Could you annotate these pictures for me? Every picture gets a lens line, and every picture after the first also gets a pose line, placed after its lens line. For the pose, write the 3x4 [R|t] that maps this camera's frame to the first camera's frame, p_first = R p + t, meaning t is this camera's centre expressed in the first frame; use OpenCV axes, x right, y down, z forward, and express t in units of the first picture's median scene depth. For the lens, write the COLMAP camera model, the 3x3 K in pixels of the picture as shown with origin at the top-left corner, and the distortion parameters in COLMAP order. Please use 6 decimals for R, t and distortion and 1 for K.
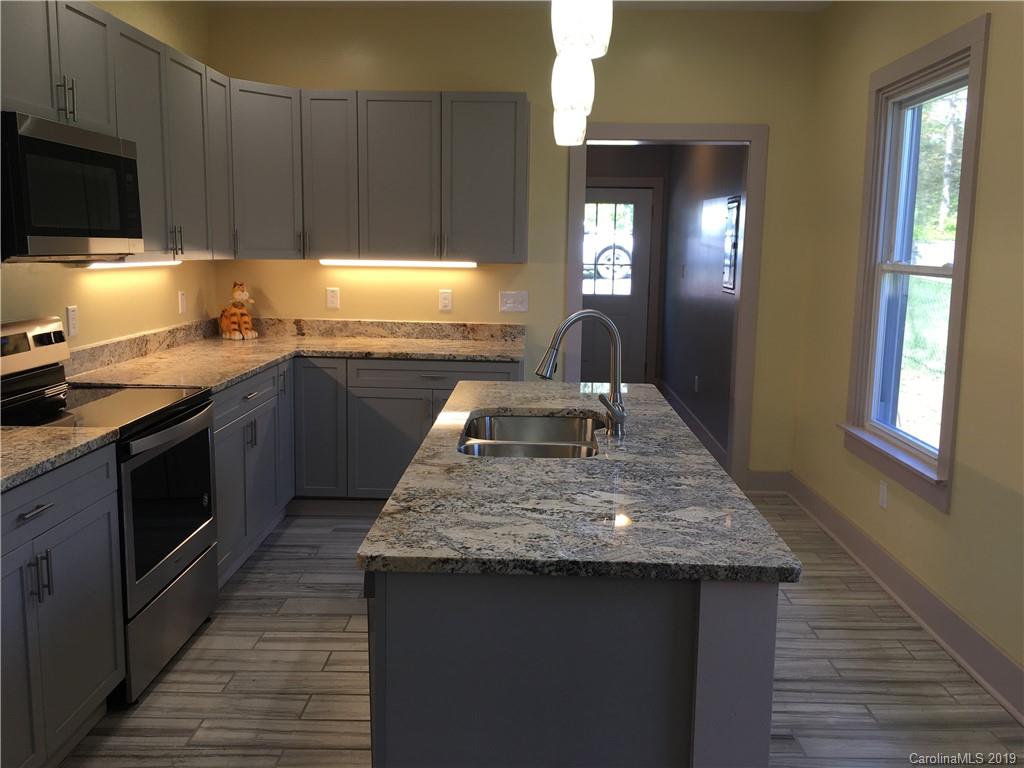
lens RADIAL K [[869.7, 0, 507.2], [0, 869.7, 369.8], [0, 0, 1]] dist [0.072072, -0.095357]
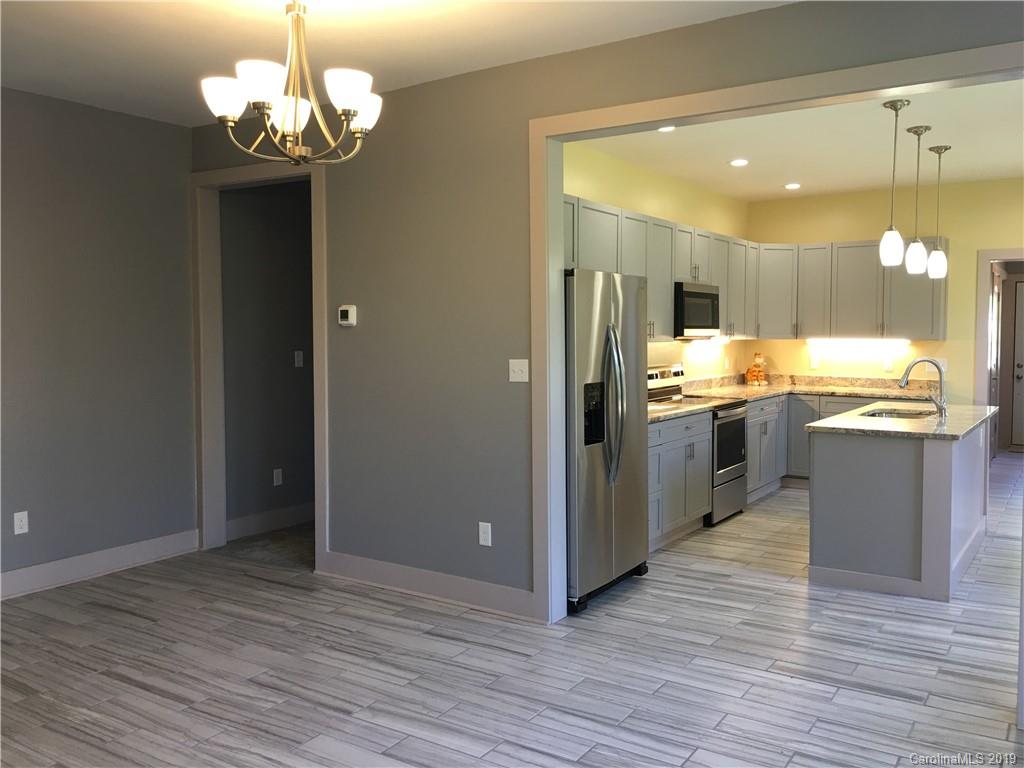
lens RADIAL K [[869.7, 0, 509.1], [0, 869.7, 366.3], [0, 0, 1]] dist [0.072072, -0.095357]
pose [[0.850367, 0.007131, -0.526142, 0.207647], [-0.062171, 0.994266, -0.087008, 0.119913], [0.522505, 0.106700, 0.845934, -0.804768]]
